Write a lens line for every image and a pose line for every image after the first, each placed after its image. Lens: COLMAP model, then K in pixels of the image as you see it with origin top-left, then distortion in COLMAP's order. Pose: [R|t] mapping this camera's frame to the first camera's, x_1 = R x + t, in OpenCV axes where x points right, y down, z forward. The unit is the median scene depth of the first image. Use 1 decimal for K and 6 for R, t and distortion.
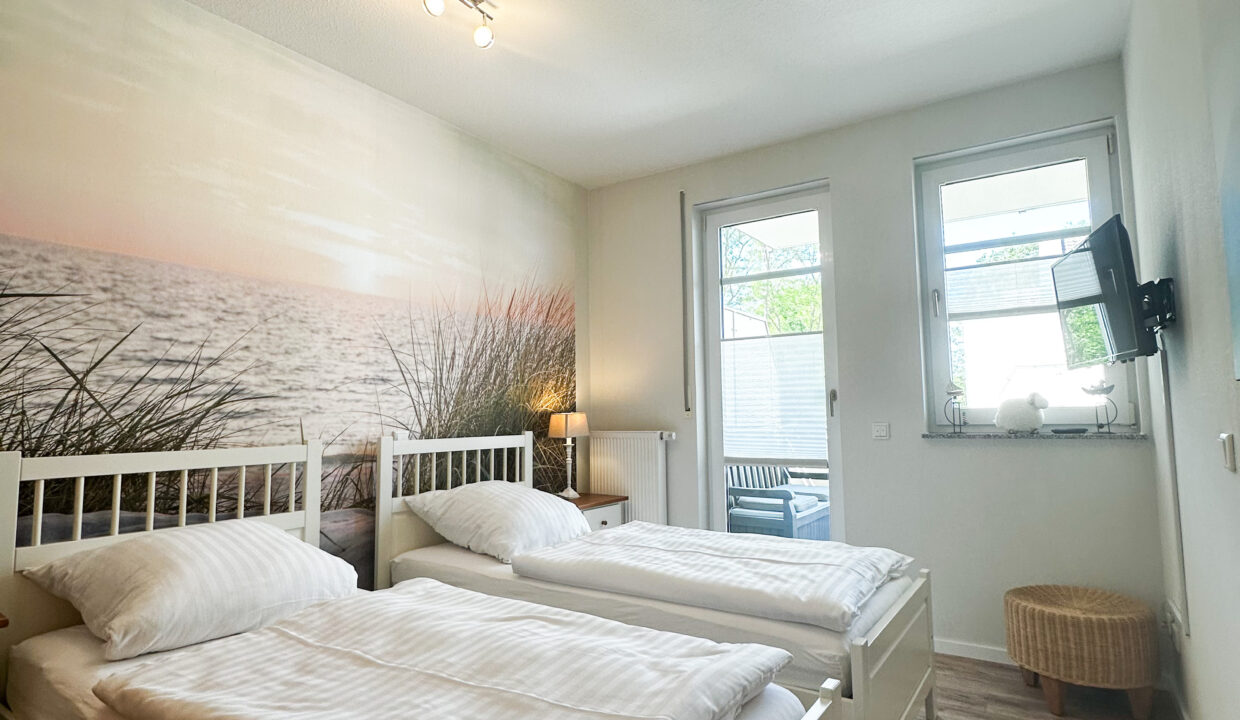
lens RADIAL K [[658.7, 0, 621.6], [0, 658.7, 357.3], [0, 0, 1]] dist [-0.003925, 0.000910]
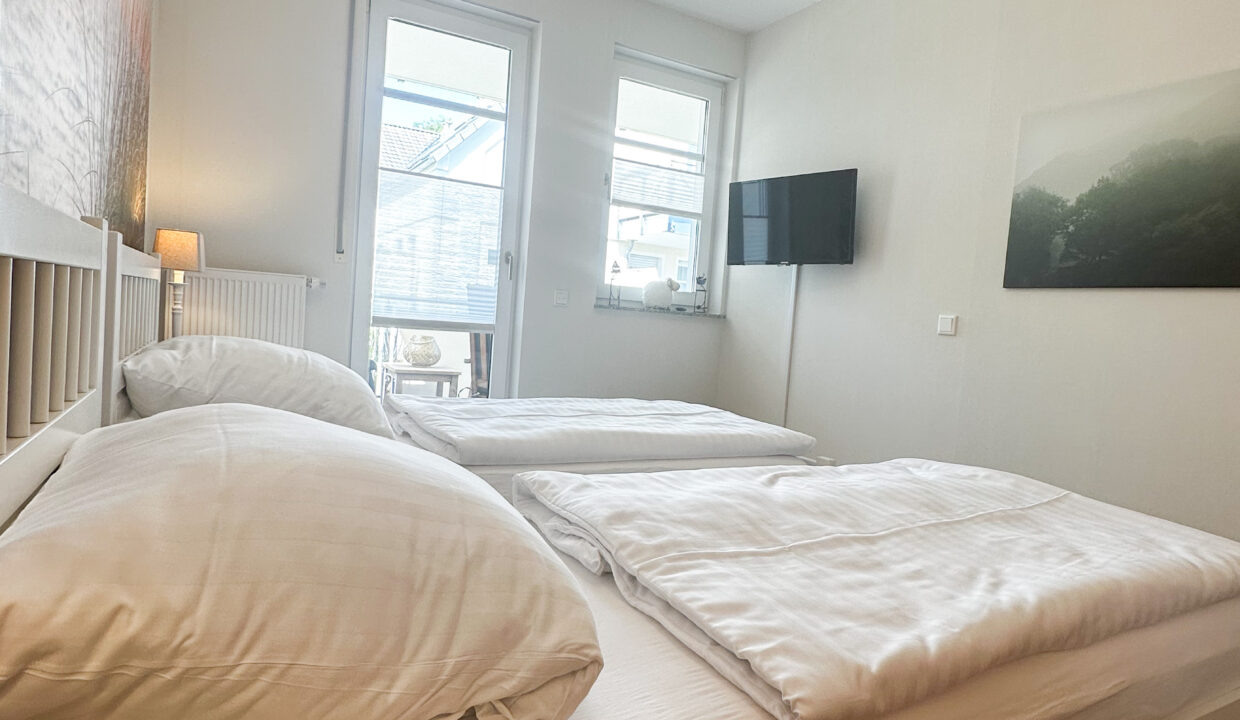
lens RADIAL K [[719.9, 0, 616.9], [0, 719.9, 359.4], [0, 0, 1]] dist [-0.002132, -0.000012]
pose [[0.447759, -0.001674, 0.894153, -1.280800], [-0.158755, 0.983962, 0.081341, 0.219307], [-0.879948, -0.178372, 0.440312, 0.900332]]
